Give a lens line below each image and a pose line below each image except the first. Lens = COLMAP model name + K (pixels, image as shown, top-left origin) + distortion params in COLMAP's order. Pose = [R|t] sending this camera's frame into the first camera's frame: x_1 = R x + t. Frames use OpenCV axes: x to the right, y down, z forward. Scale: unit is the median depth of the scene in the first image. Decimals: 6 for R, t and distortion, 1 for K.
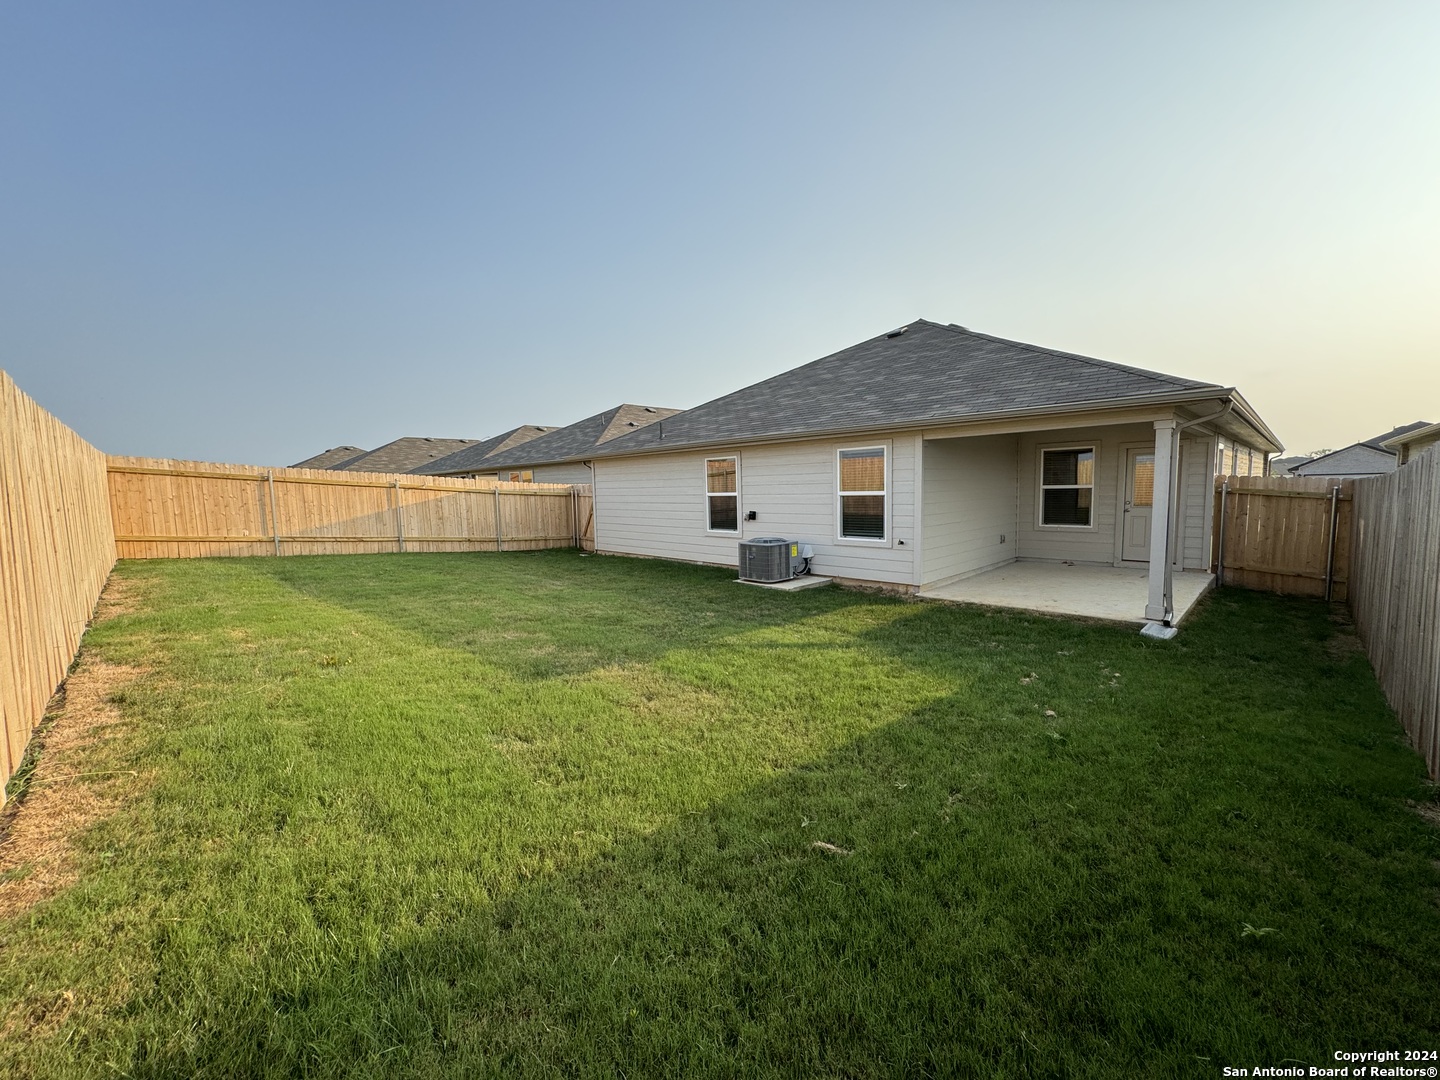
lens RADIAL K [[568.0, 0, 719.4], [0, 568.0, 537.1], [0, 0, 1]] dist [0.004976, 0.000576]
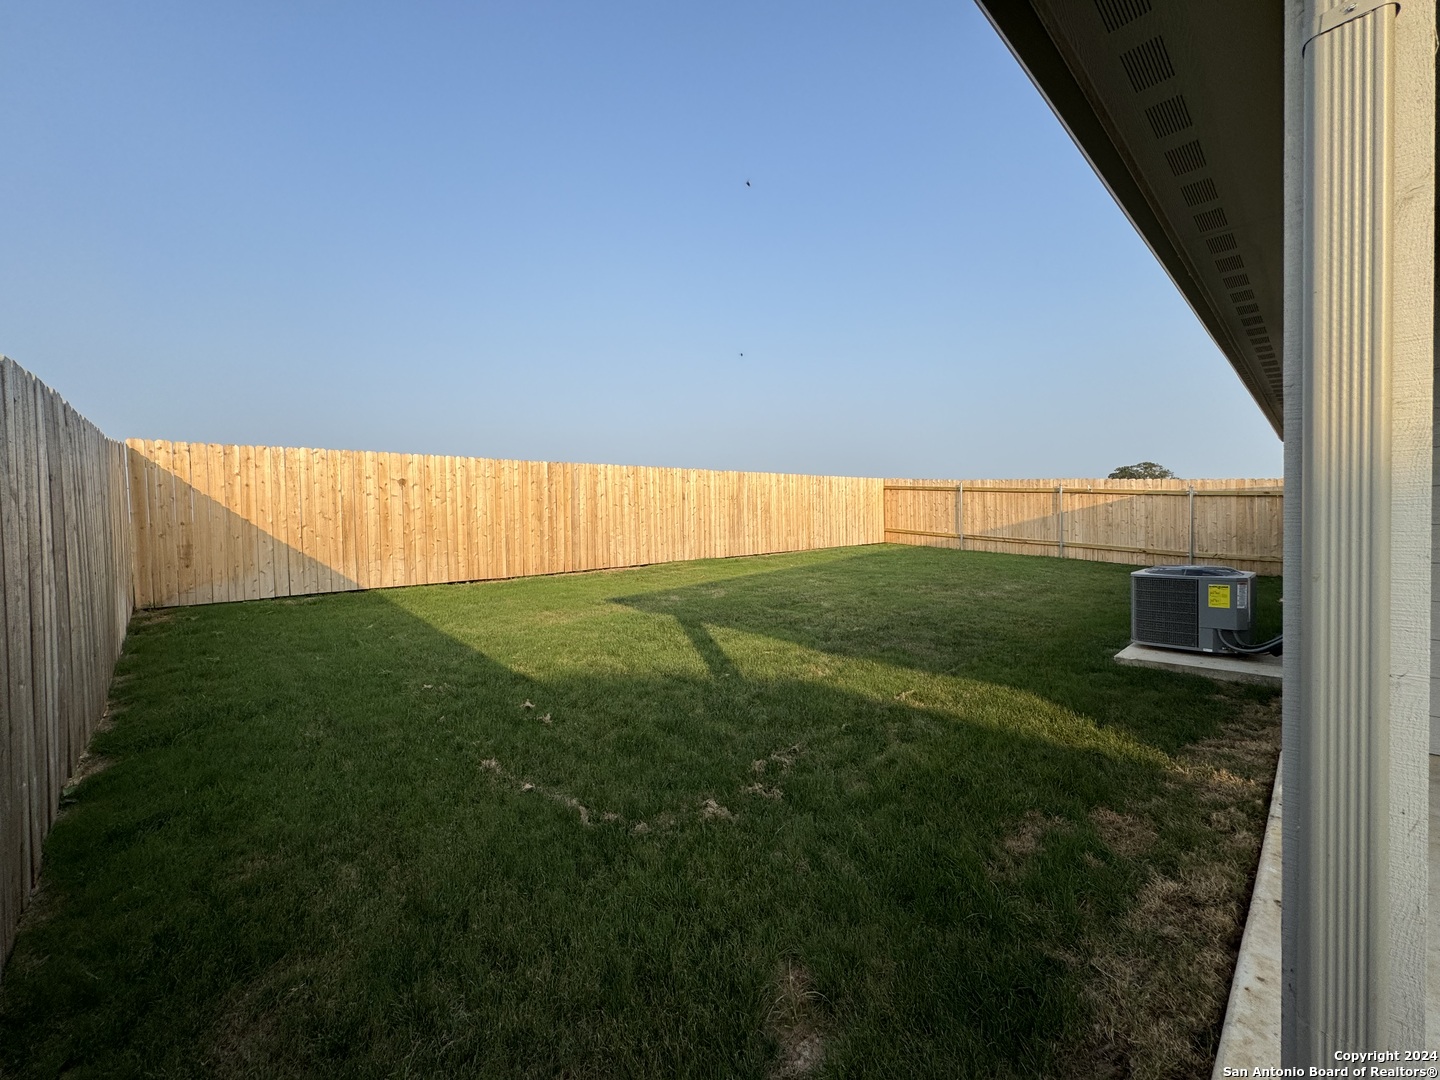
lens RADIAL K [[568.0, 0, 727.1], [0, 568.0, 537.9], [0, 0, 1]] dist [0.004976, 0.000576]
pose [[-0.014183, 0.044482, -0.998910, 1.340665], [-0.066949, 0.996726, 0.045335, -0.040523], [0.997656, 0.067519, -0.011159, 1.311008]]
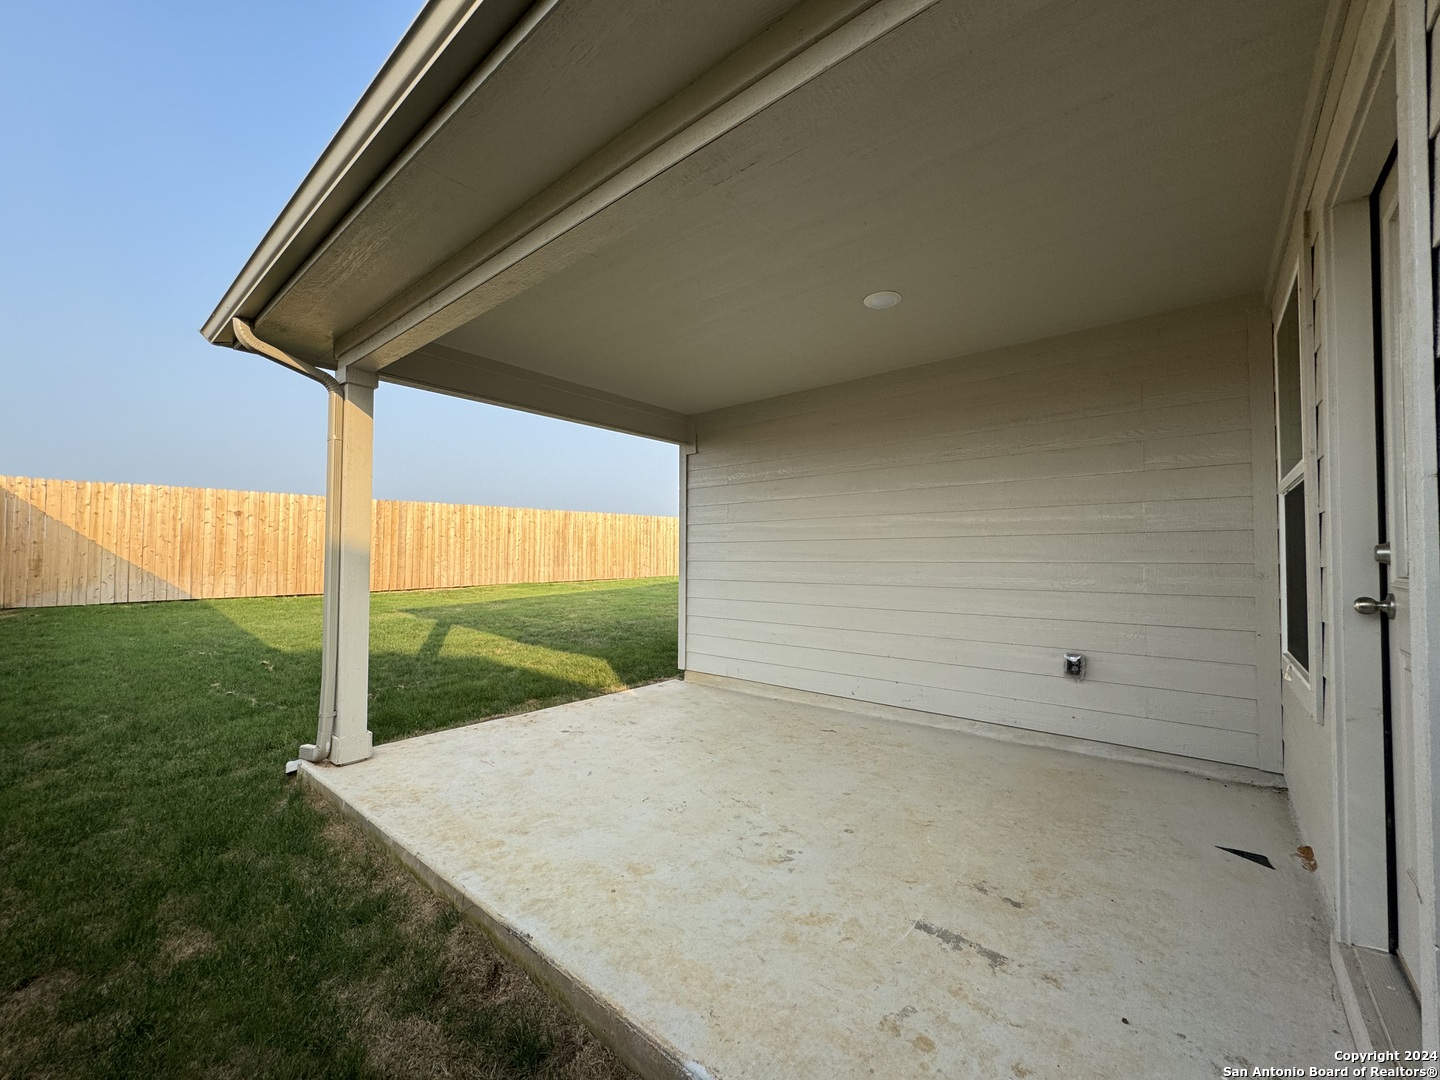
lens RADIAL K [[568.0, 0, 718.1], [0, 568.0, 539.7], [0, 0, 1]] dist [0.004976, 0.000576]
pose [[0.093687, -0.006936, -0.995578, 1.705043], [-0.094842, 0.995366, -0.015860, -0.079727], [0.991074, 0.095909, 0.092595, 1.674358]]
